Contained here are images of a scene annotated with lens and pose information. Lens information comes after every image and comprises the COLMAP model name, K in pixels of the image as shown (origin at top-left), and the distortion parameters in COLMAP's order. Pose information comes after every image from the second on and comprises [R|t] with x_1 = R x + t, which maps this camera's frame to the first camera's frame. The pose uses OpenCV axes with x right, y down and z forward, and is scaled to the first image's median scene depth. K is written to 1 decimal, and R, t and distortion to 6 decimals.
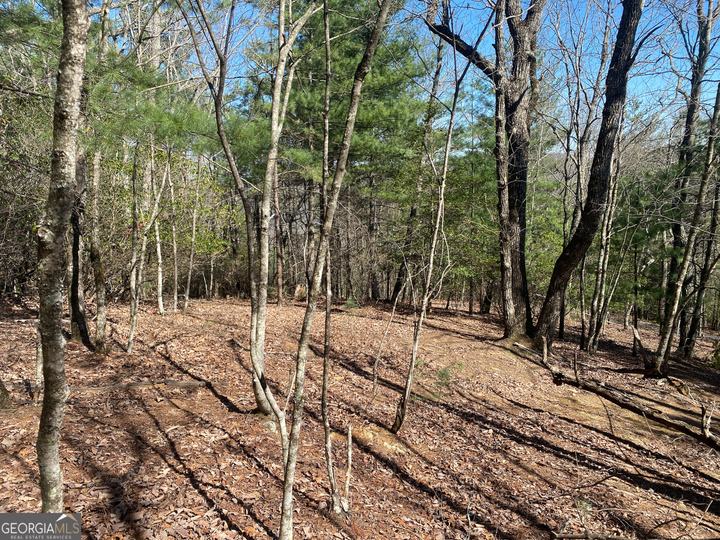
lens RADIAL K [[548.6, 0, 359.8], [0, 548.6, 269.2], [0, 0, 1]] dist [0.008929, -0.018005]
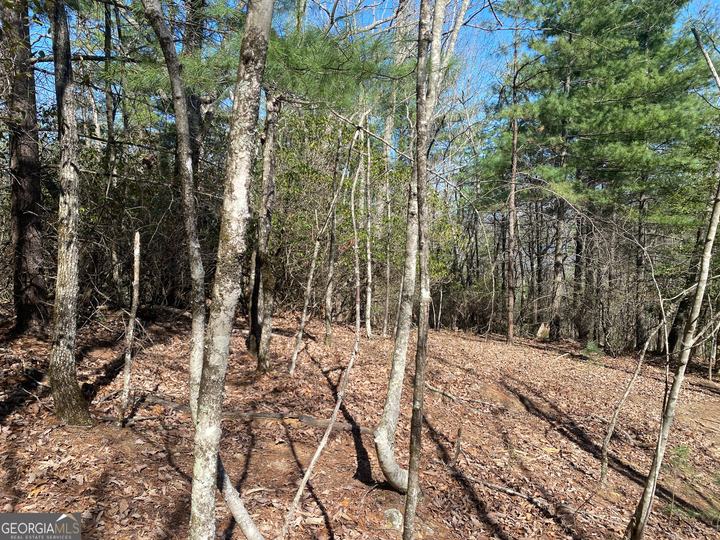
lens RADIAL K [[548.6, 0, 354.7], [0, 548.6, 270.6], [0, 0, 1]] dist [0.008929, -0.018005]
pose [[0.890144, 0.040956, -0.453835, 0.043492], [-0.070325, 0.996368, -0.048017, 0.020171], [0.450220, 0.074658, 0.889791, 0.228776]]
